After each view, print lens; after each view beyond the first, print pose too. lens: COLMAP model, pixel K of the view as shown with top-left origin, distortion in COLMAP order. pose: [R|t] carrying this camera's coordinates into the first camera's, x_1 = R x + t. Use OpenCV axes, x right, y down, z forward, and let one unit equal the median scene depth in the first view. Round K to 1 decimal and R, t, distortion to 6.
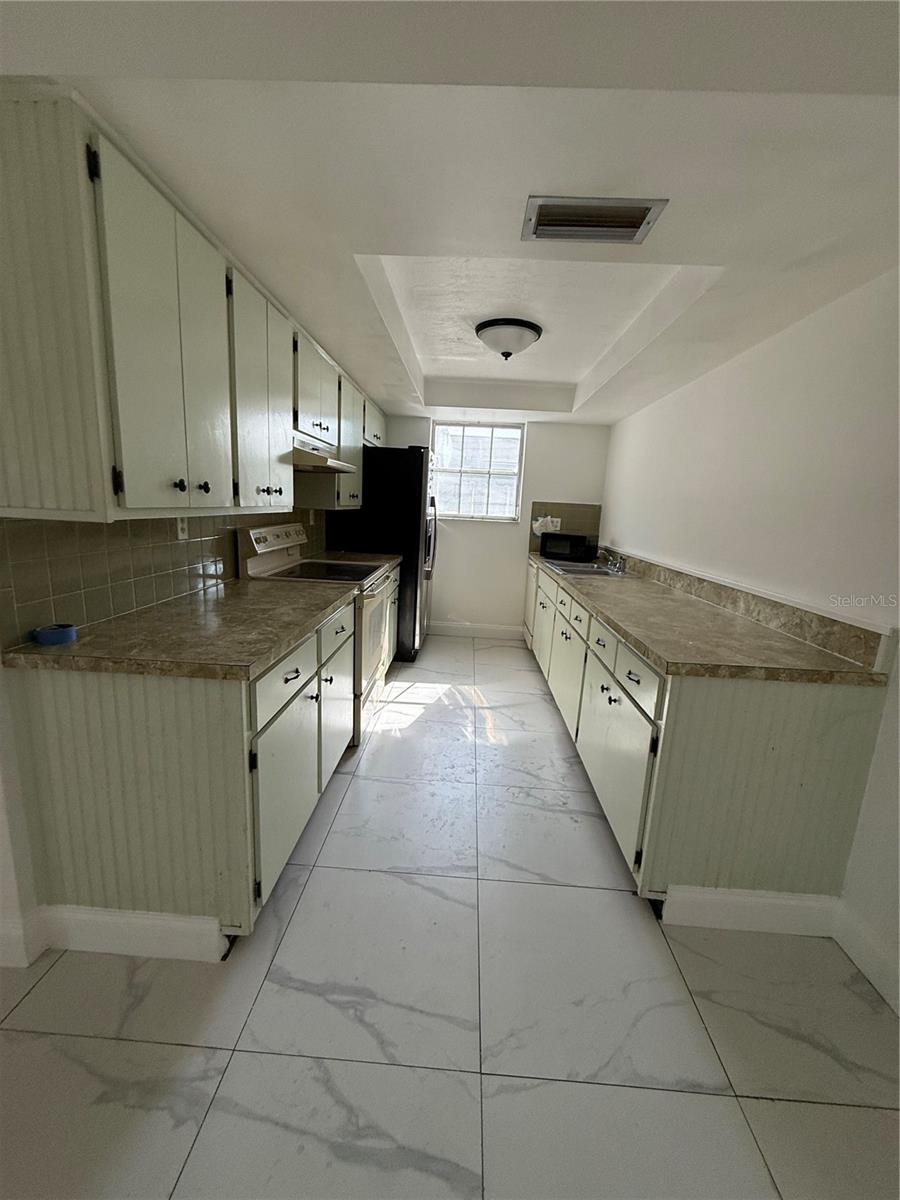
lens RADIAL K [[482.5, 0, 450.0], [0, 482.5, 600.0], [0, 0, 1]] dist [0.002410, 0.000013]
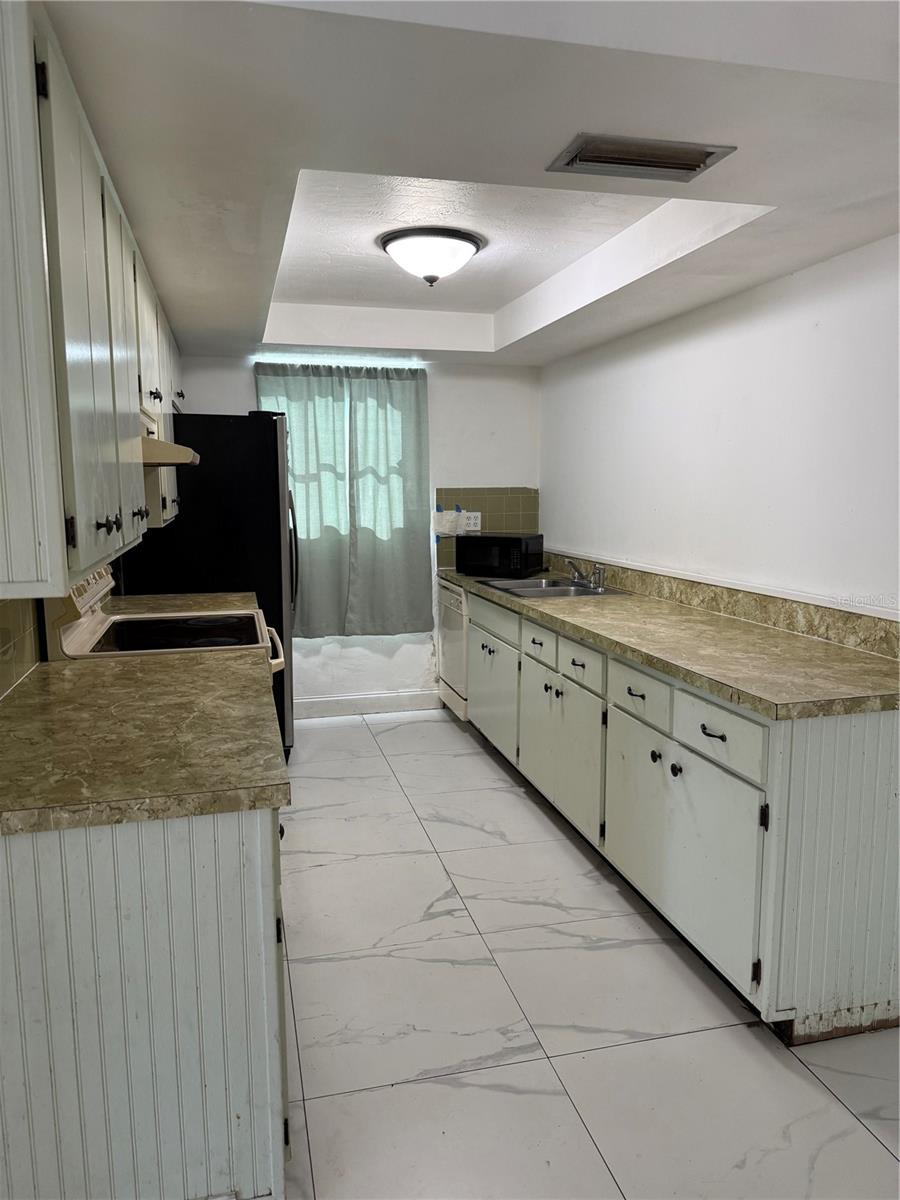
lens RADIAL K [[829.5, 0, 455.5], [0, 829.5, 608.5], [0, 0, 1]] dist [0.099126, -0.138813]
pose [[0.958779, -0.096666, 0.267203, -0.330545], [0.108463, 0.993656, -0.029711, -0.034771], [-0.262636, 0.057468, 0.963182, -0.156732]]
